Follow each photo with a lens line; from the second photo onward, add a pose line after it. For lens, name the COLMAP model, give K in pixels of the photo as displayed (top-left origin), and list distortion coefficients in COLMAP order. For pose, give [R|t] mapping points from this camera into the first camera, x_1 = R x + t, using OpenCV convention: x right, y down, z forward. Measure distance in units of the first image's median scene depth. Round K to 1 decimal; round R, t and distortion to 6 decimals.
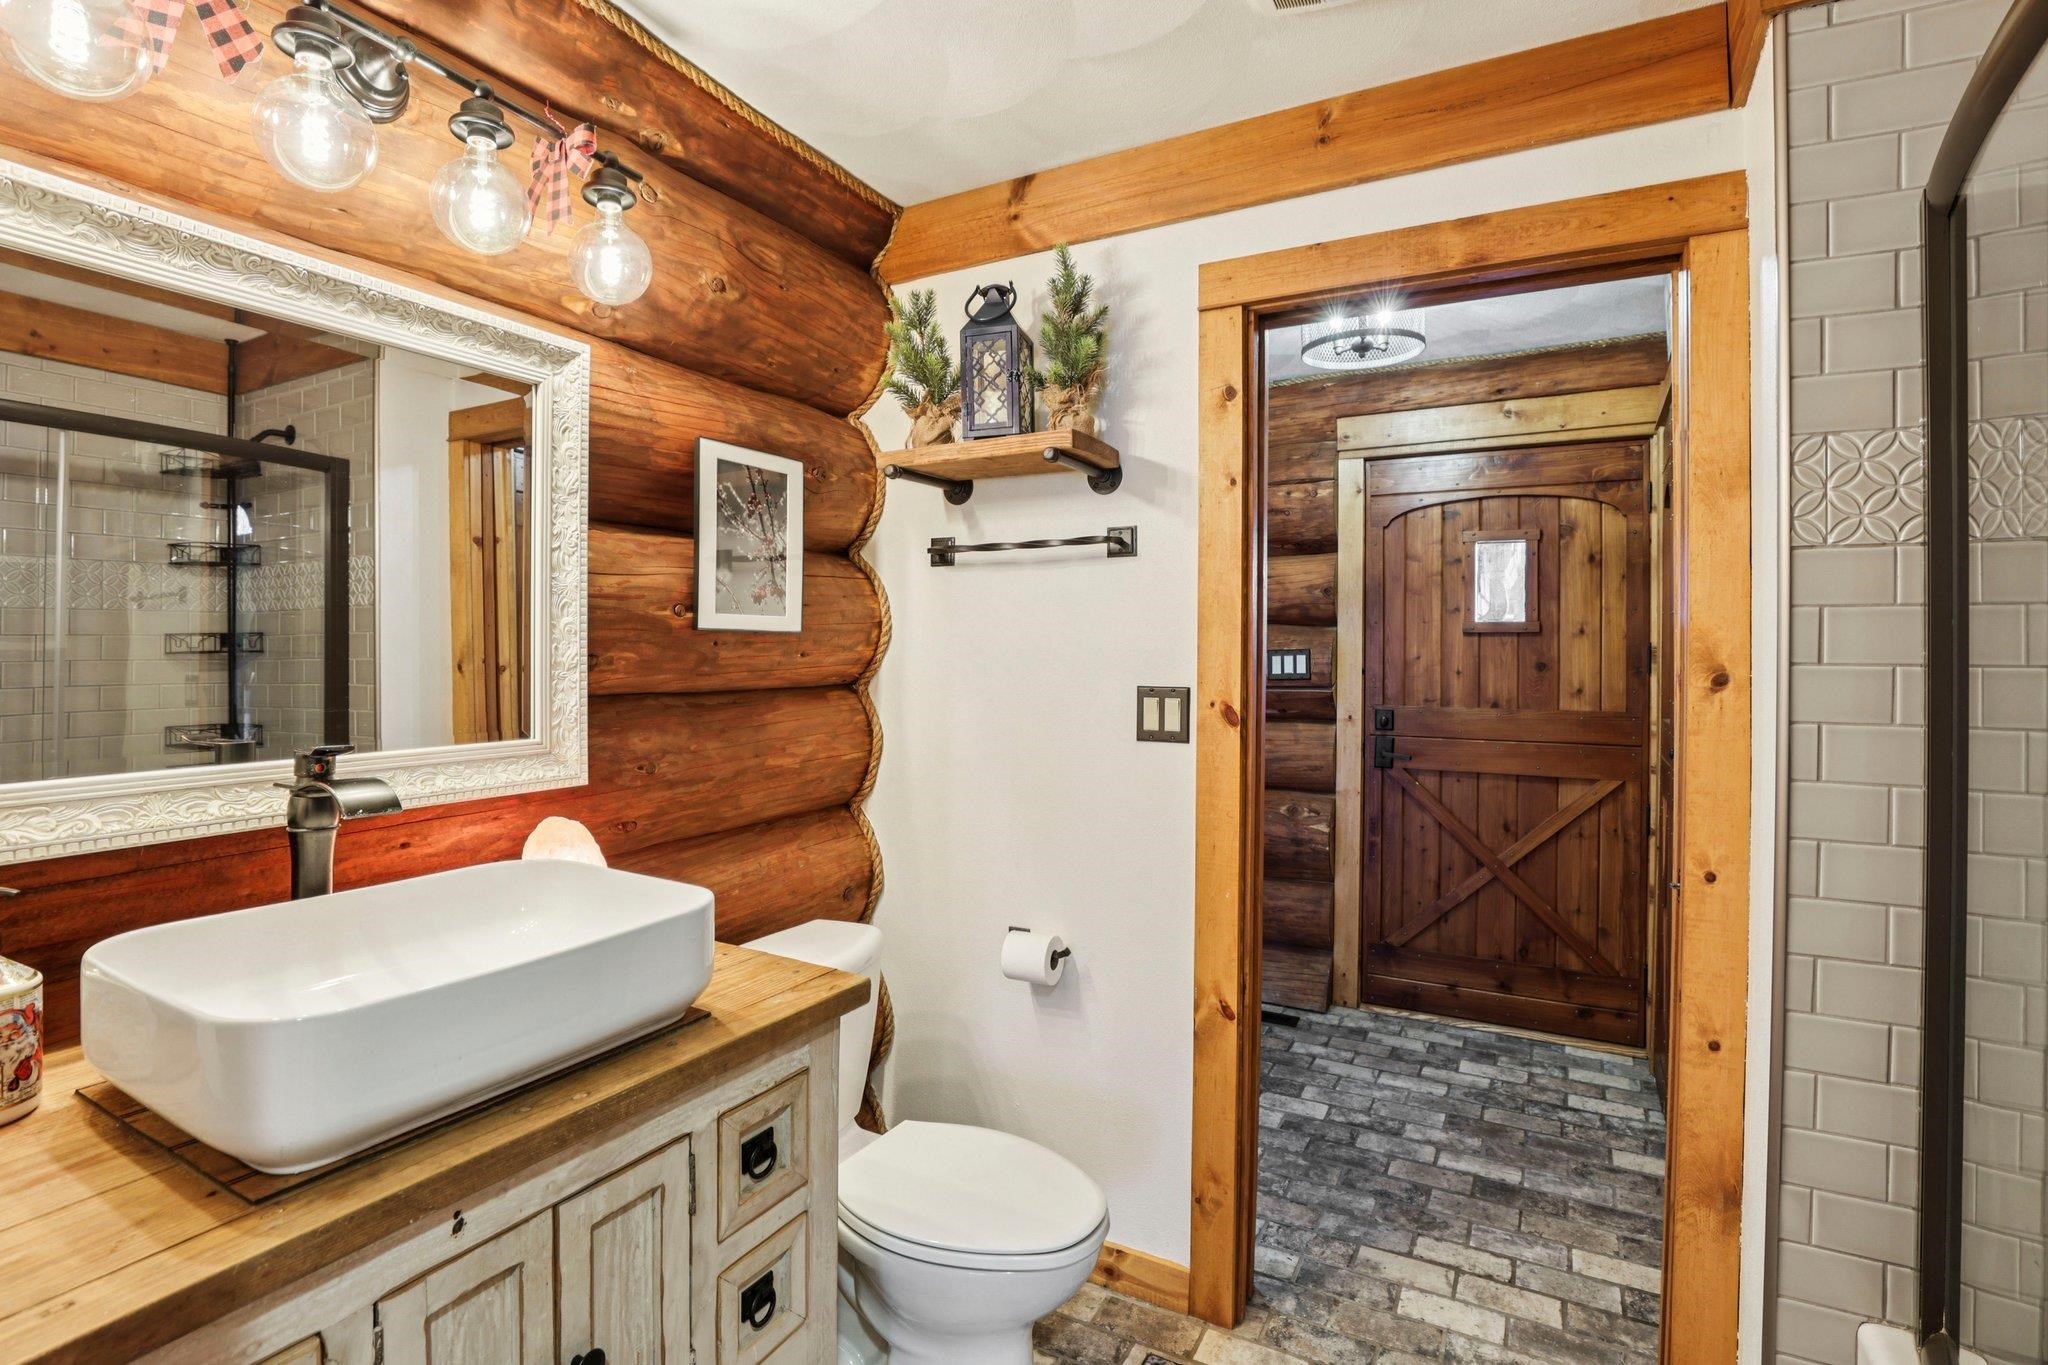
lens RADIAL K [[953.2, 0, 1016.3], [0, 953.2, 666.2], [0, 0, 1]] dist [-0.042383, 0.011789]
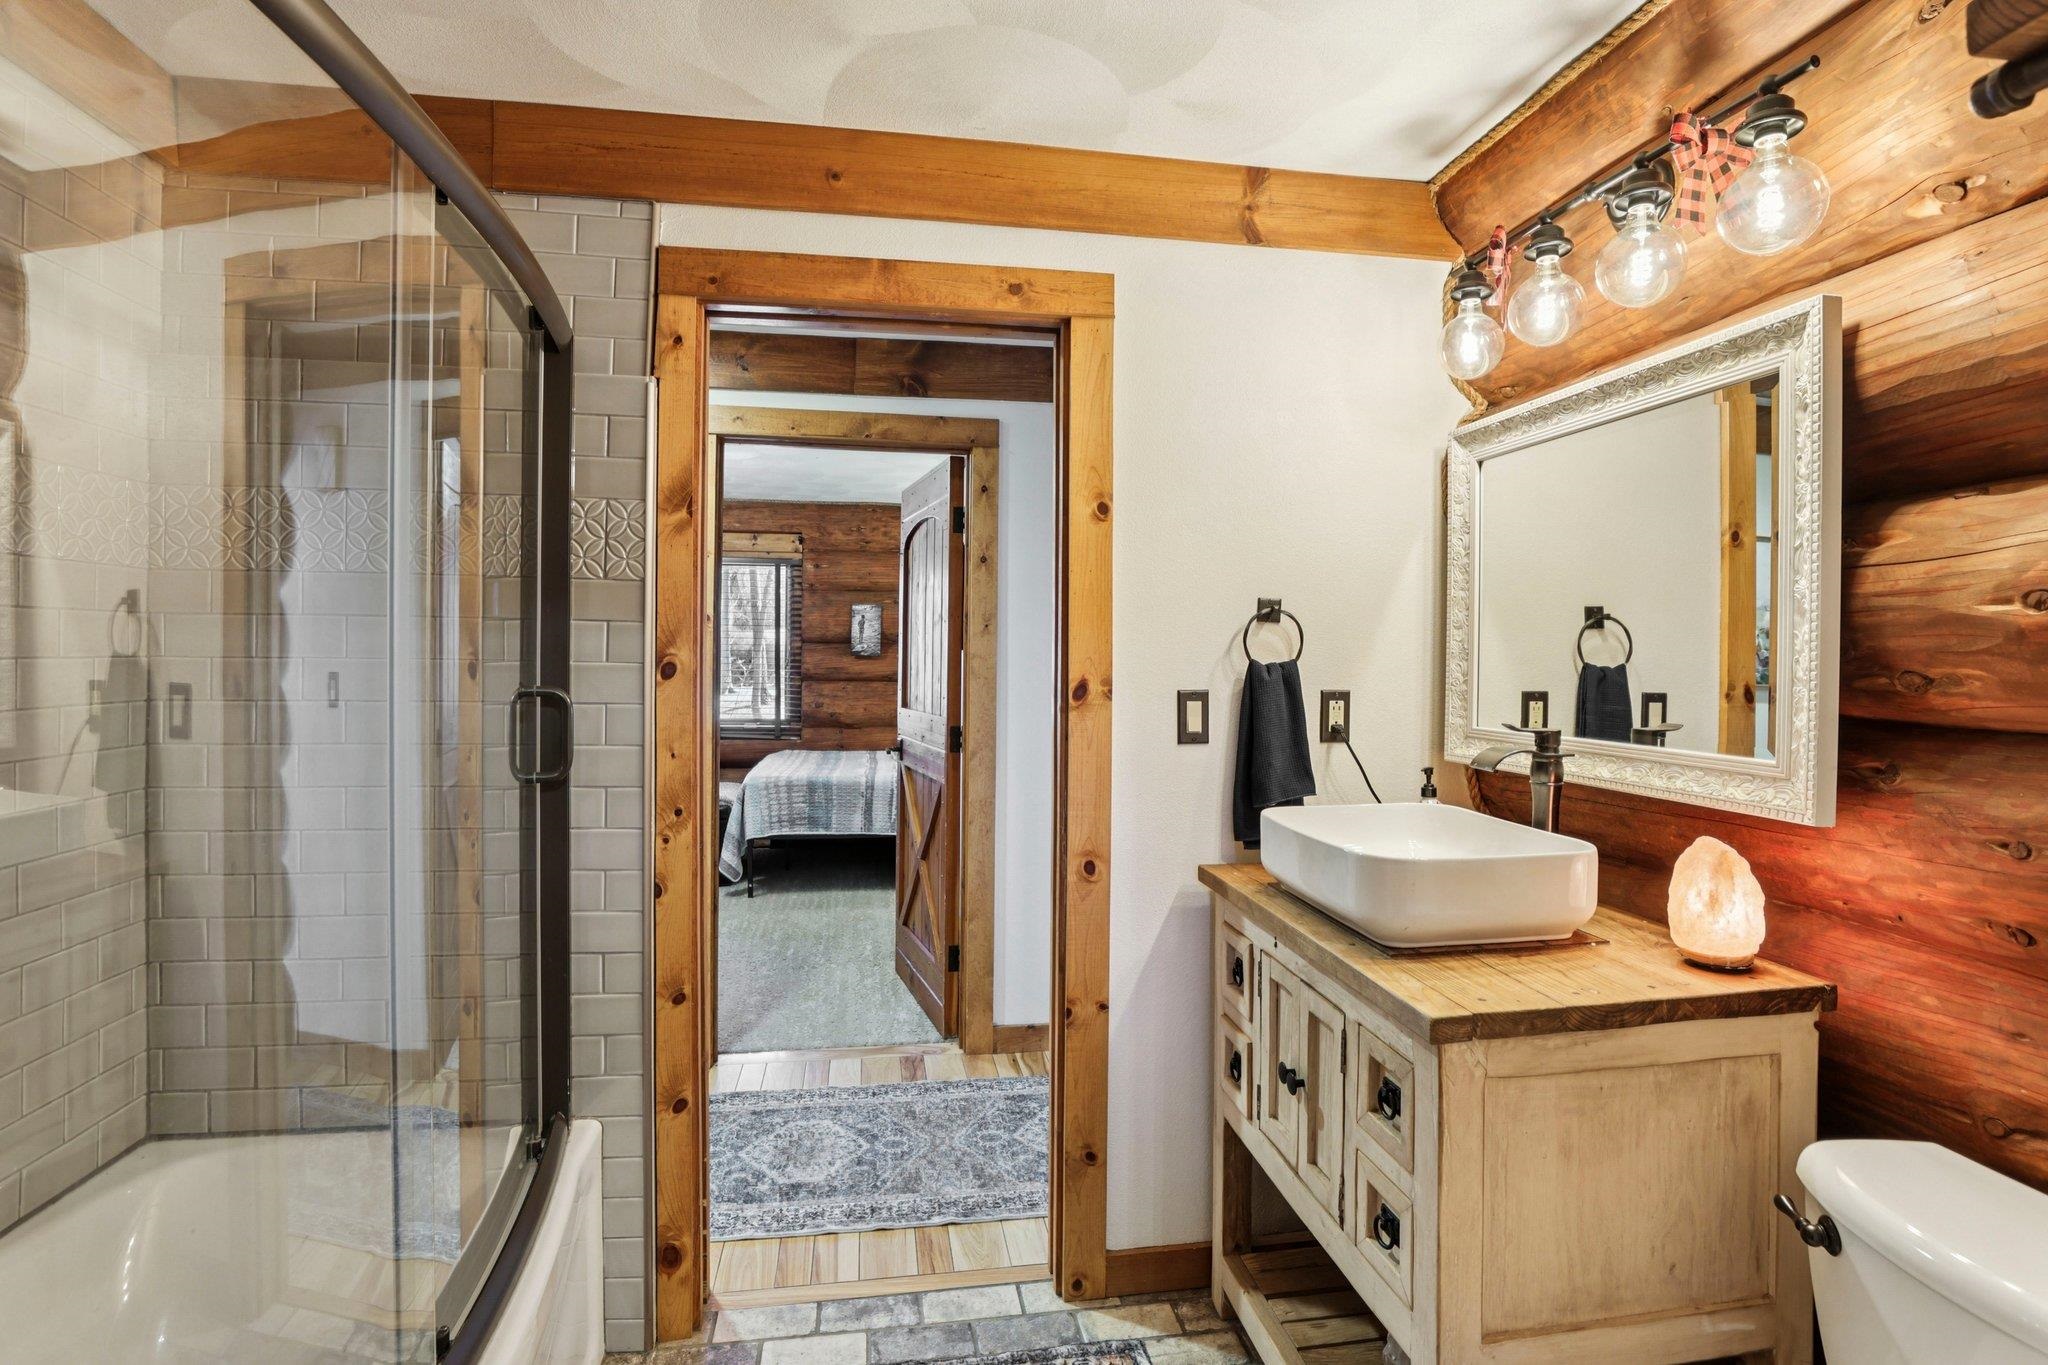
lens RADIAL K [[999.5, 0, 1015.8], [0, 999.5, 667.1], [0, 0, 1]] dist [-0.041614, 0.013652]
pose [[-0.778838, 0.002586, -0.627220, 0.692522], [-0.015149, 0.999622, 0.022932, -0.025276], [0.627042, 0.027362, -0.778505, 1.345890]]
